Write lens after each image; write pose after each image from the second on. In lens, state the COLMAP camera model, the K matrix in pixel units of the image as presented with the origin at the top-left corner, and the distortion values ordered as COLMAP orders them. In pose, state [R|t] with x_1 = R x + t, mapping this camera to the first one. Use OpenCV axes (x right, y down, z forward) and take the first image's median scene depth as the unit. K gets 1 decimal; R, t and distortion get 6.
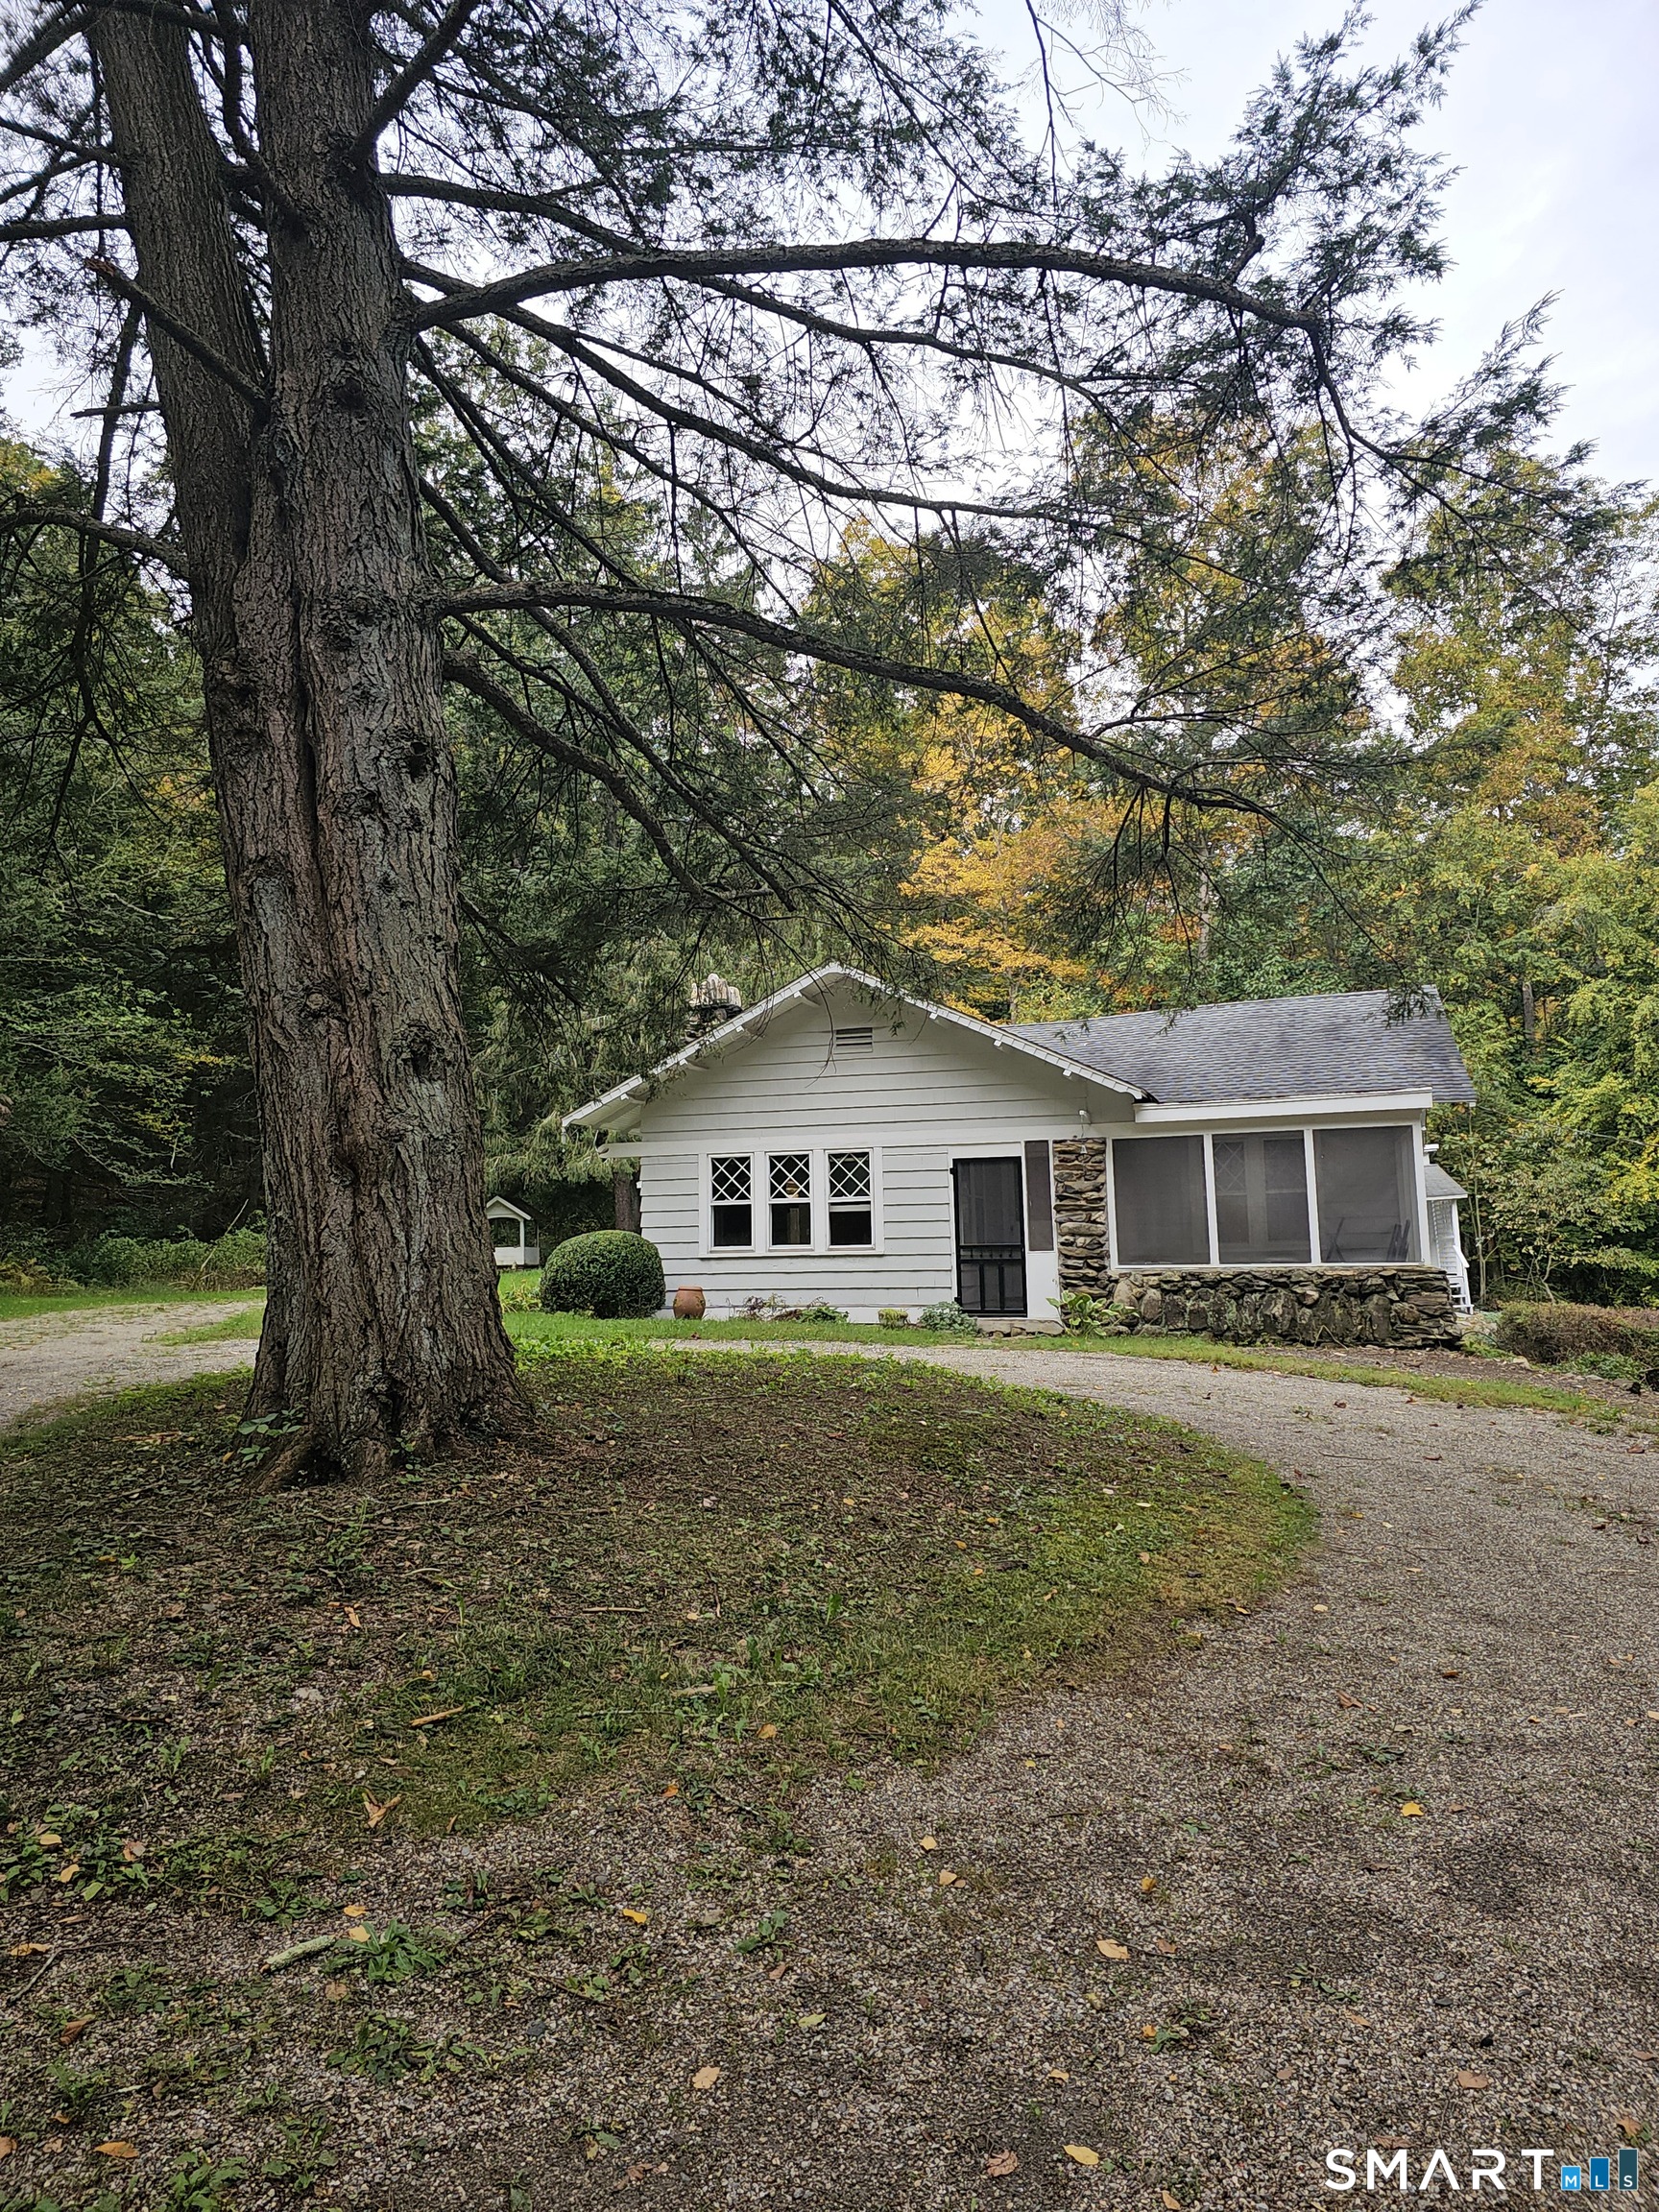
lens RADIAL K [[1529.9, 0, 829.5], [0, 1529.9, 1106.0], [0, 0, 1]] dist [0.088986, -0.003269]
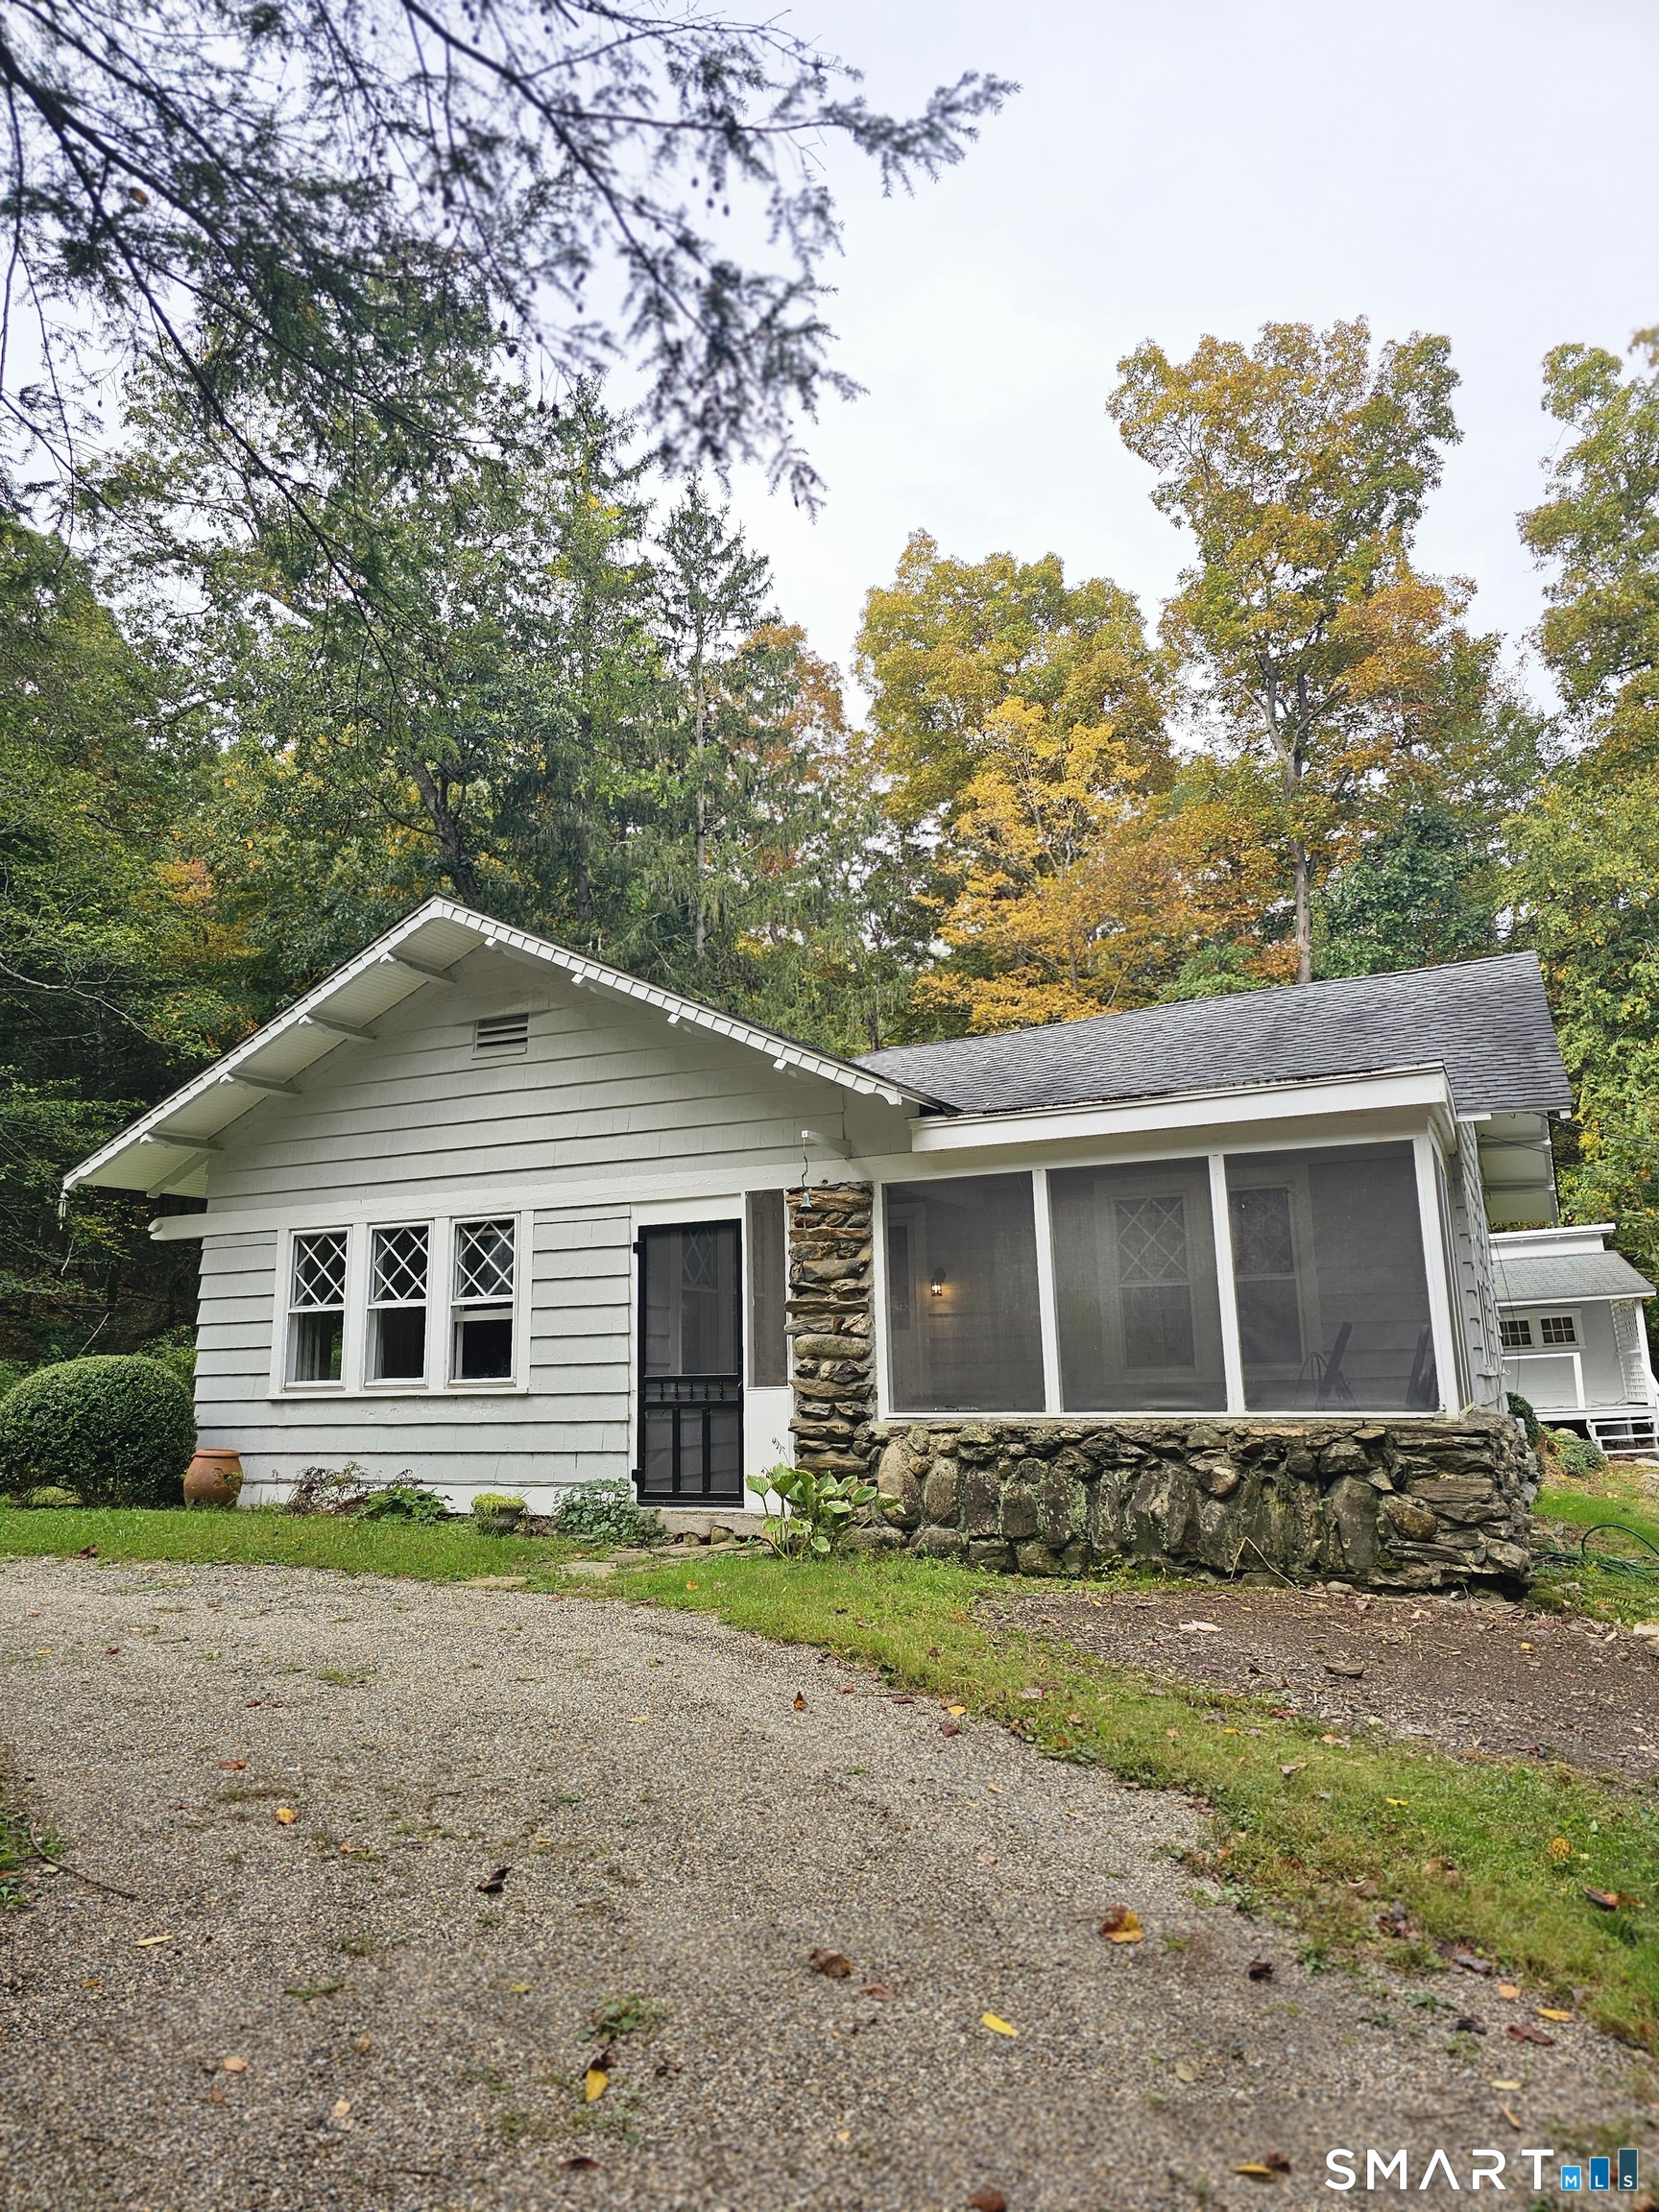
lens RADIAL K [[1529.9, 0, 829.5], [0, 1529.9, 1106.0], [0, 0, 1]] dist [0.088986, -0.003269]
pose [[0.991988, -0.026493, -0.123520, 0.233616], [0.017638, 0.997231, -0.072239, 0.033155], [0.125092, 0.069482, 0.989709, 0.440648]]
